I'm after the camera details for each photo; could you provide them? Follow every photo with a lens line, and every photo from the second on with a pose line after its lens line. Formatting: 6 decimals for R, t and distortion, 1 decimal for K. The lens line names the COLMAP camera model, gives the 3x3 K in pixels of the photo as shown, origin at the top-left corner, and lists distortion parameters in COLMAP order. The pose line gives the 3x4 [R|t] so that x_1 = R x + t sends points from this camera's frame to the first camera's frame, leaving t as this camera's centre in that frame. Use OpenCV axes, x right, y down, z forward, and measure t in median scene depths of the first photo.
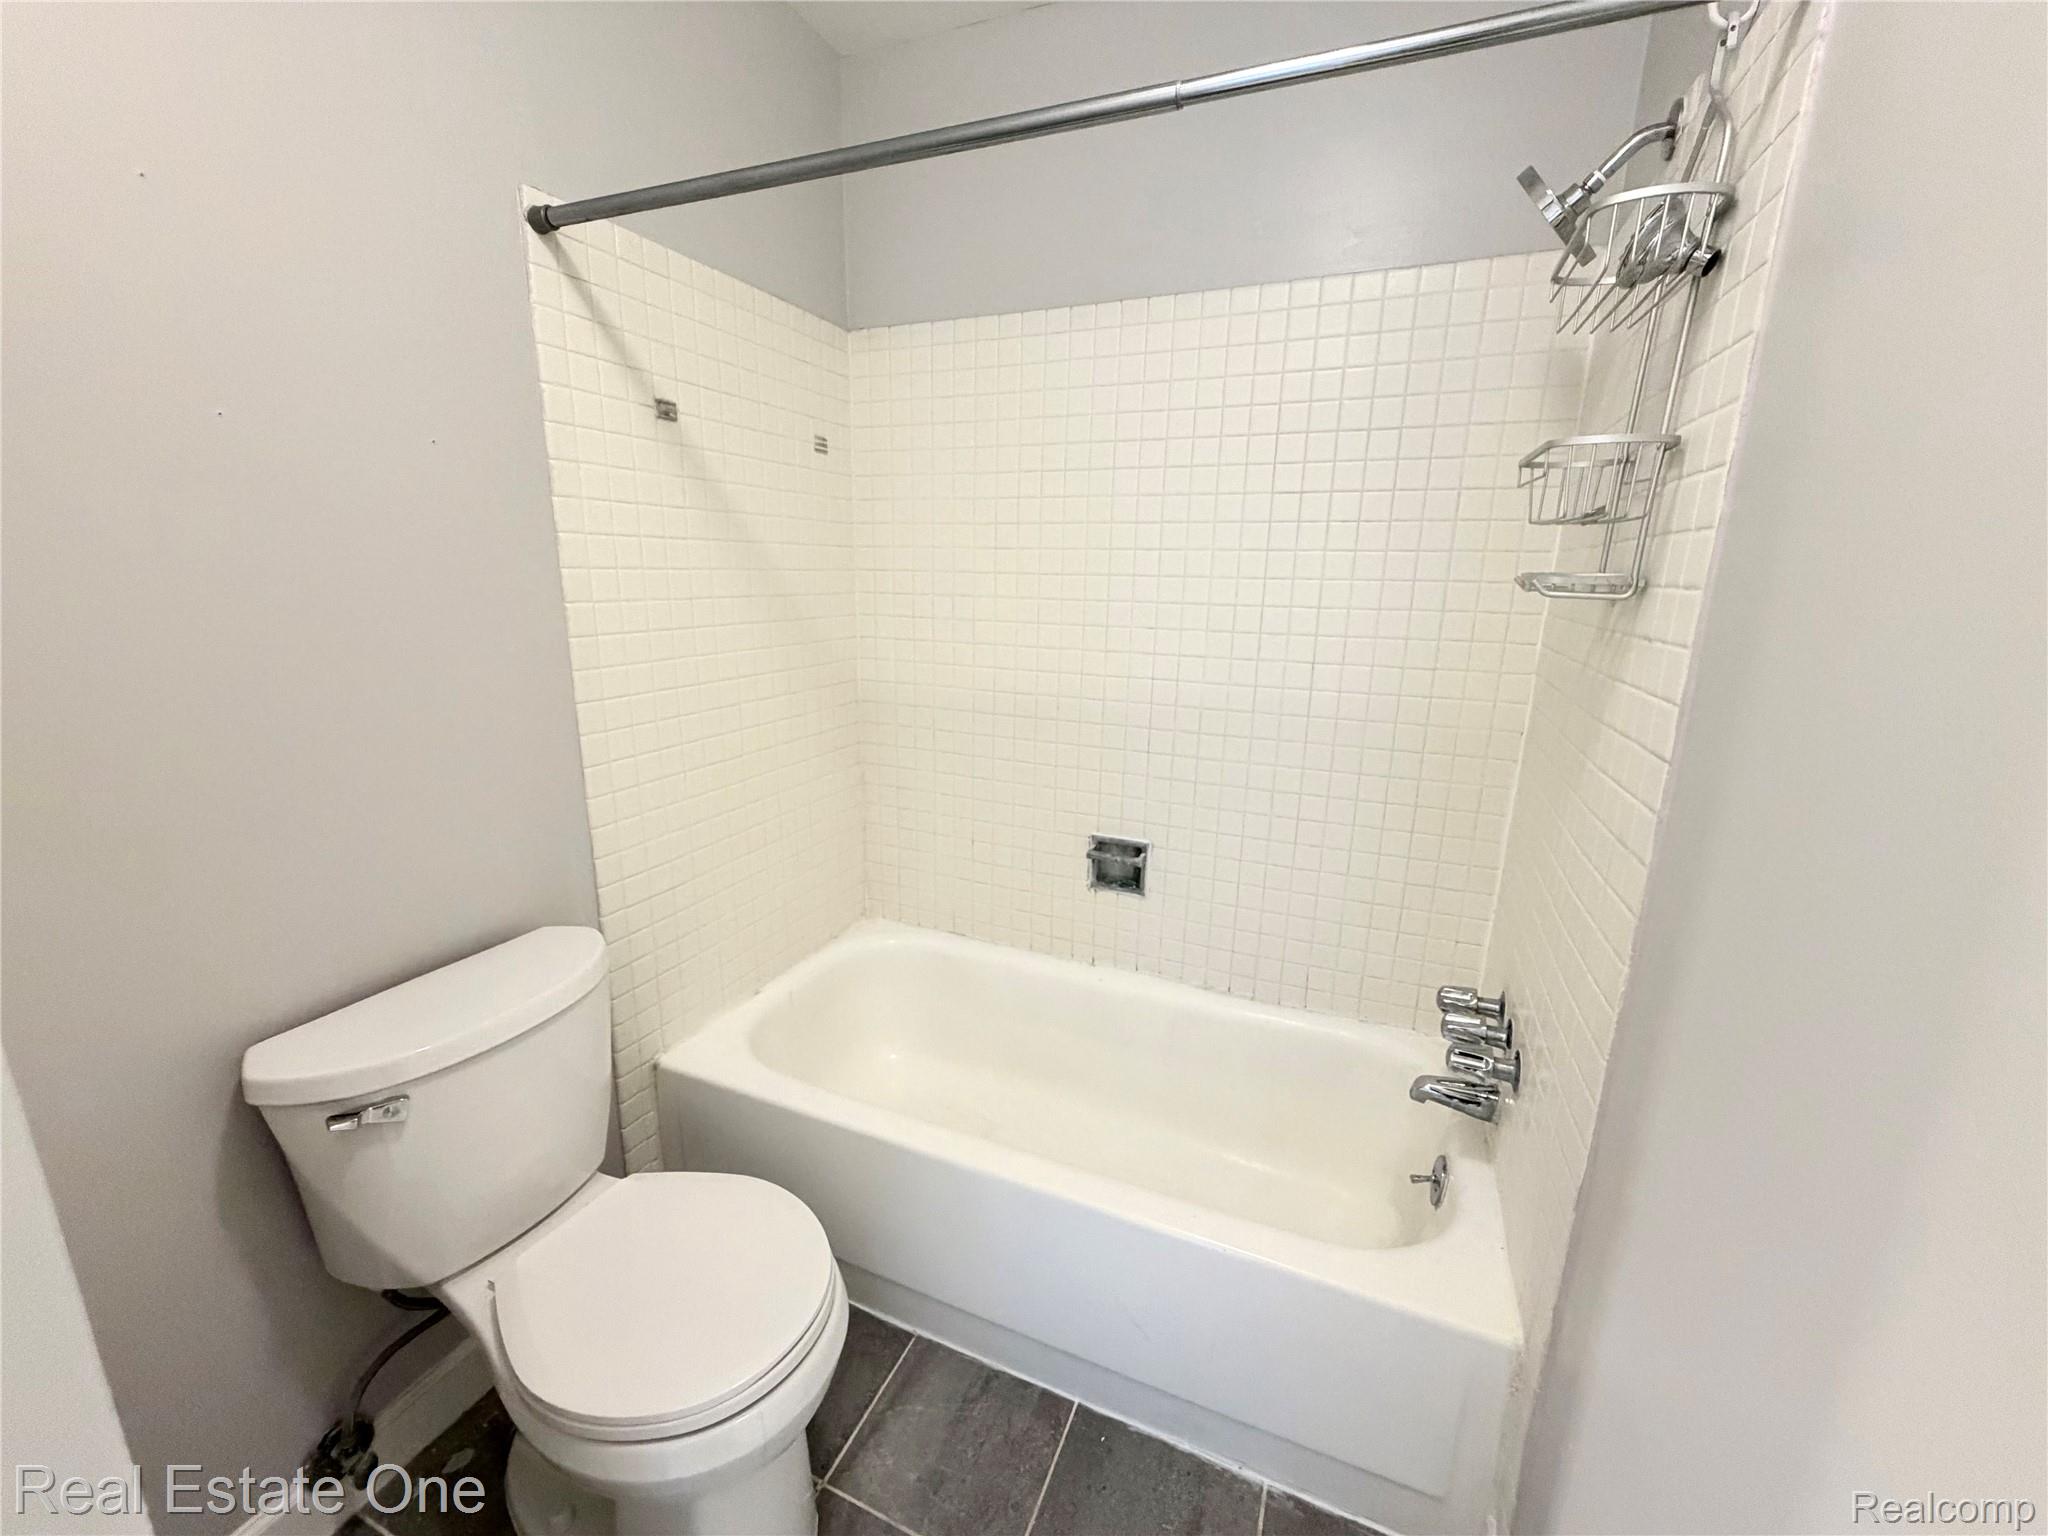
lens RADIAL K [[814.6, 0, 1020.4], [0, 814.6, 770.0], [0, 0, 1]] dist [0.002318, -0.000045]
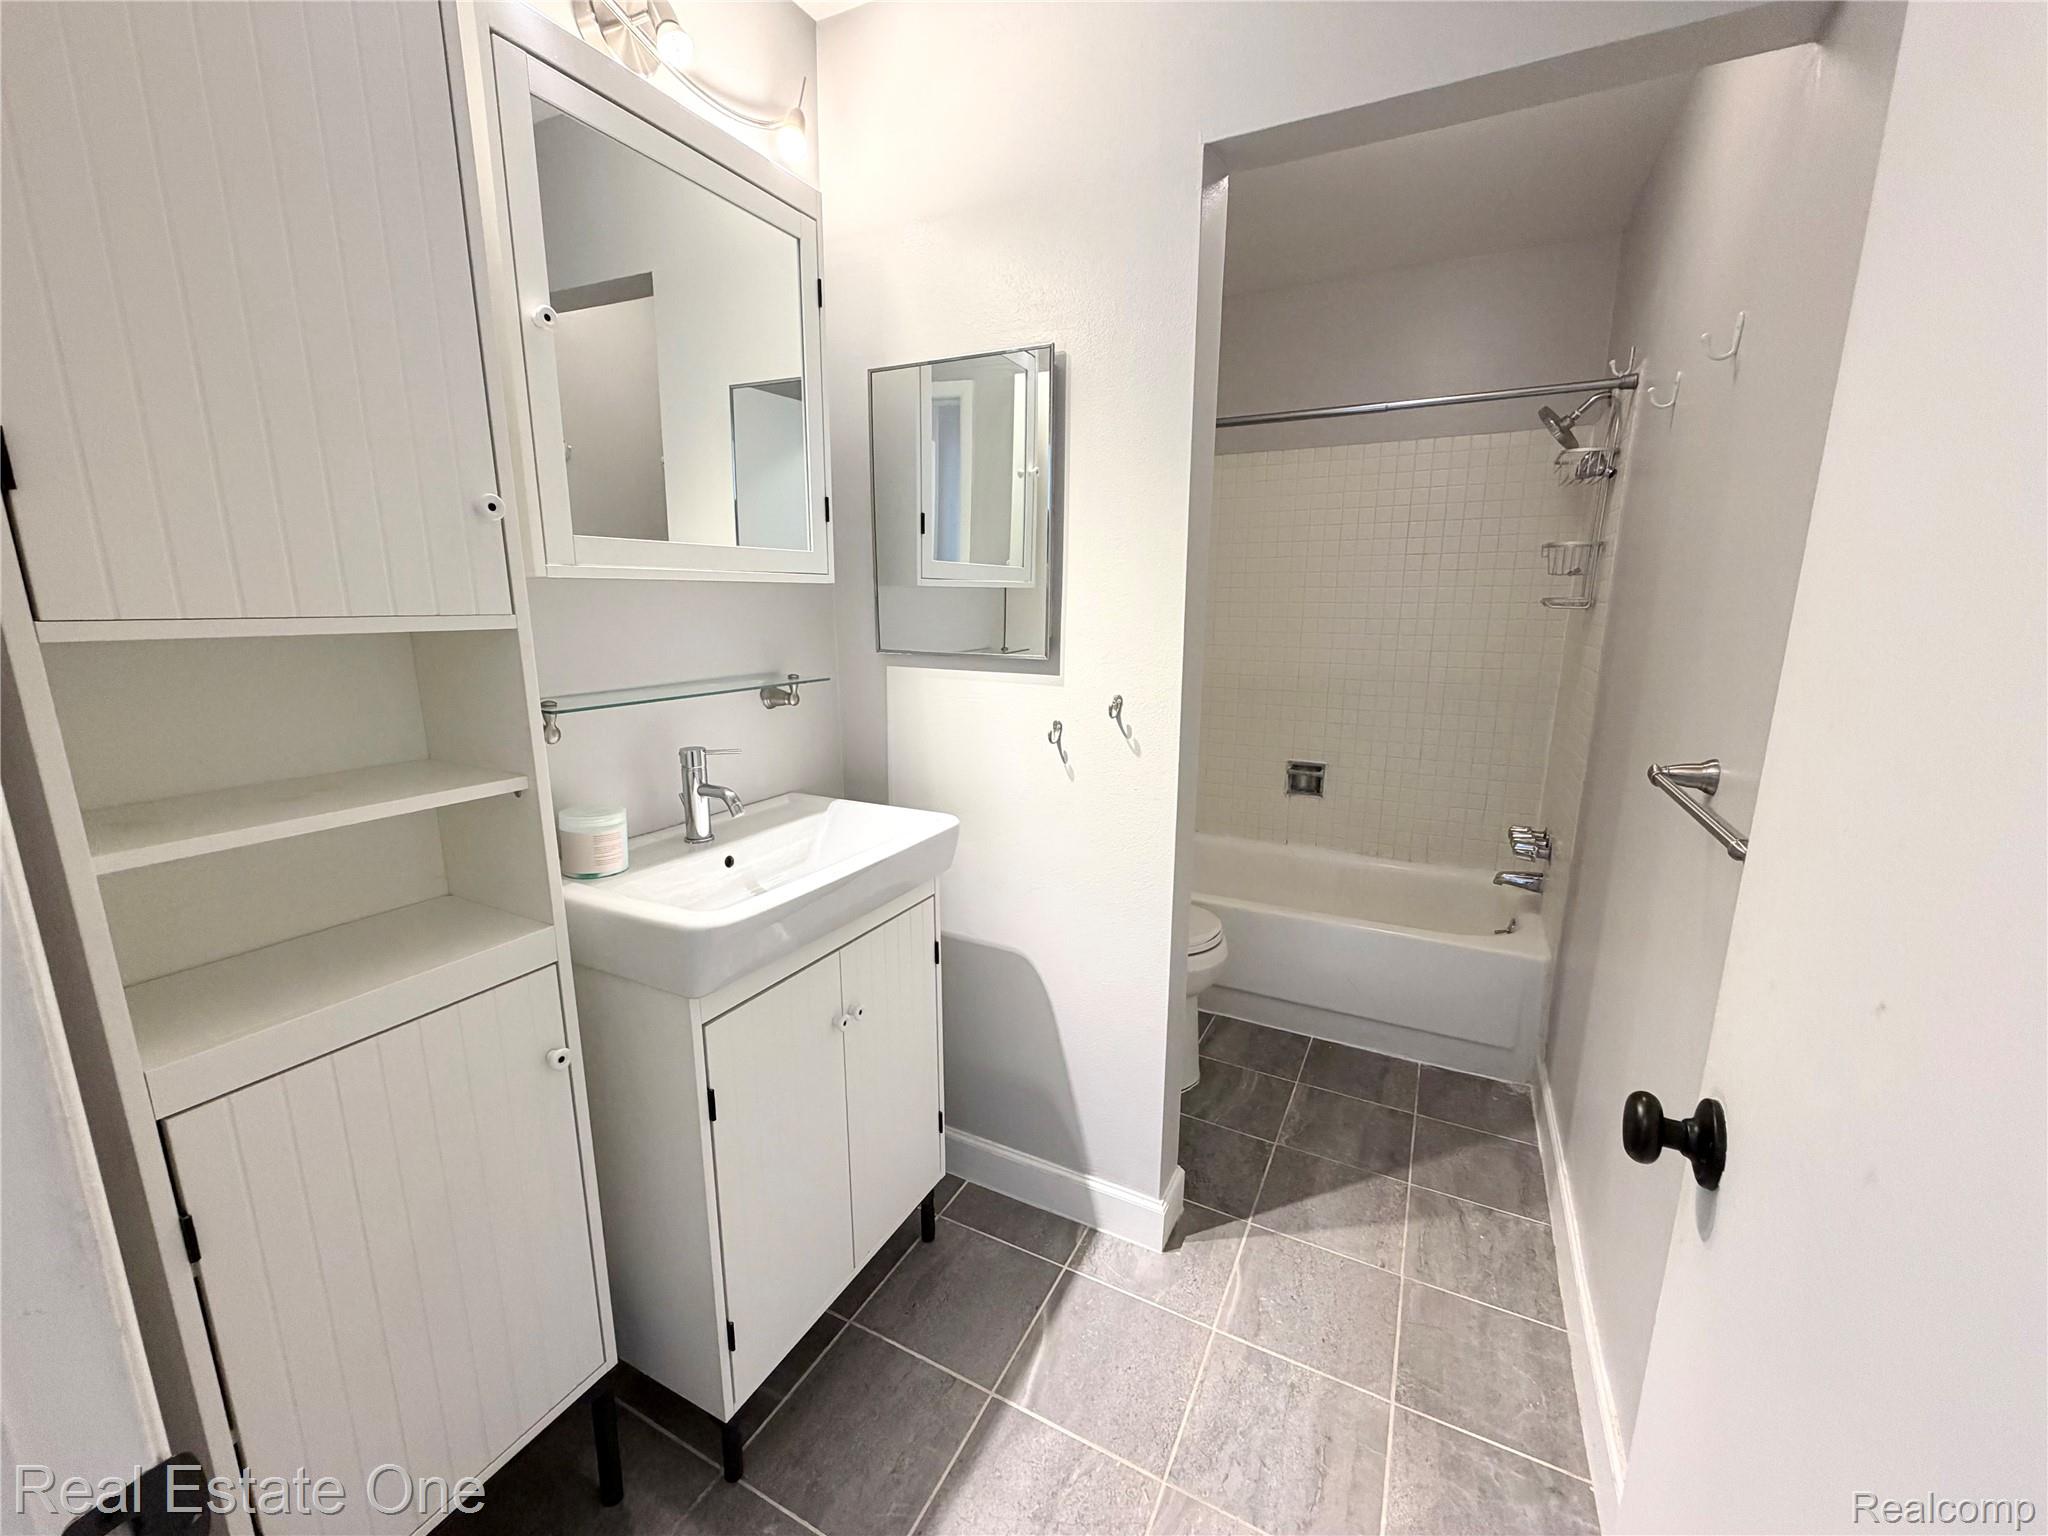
lens RADIAL K [[814.6, 0, 1026.0], [0, 814.6, 767.2], [0, 0, 1]] dist [0.002318, -0.000045]
pose [[0.997481, 0.002464, -0.070889, -0.454264], [-0.005375, 0.999149, -0.040903, 0.230741], [0.070727, 0.041181, 0.996645, -0.937686]]
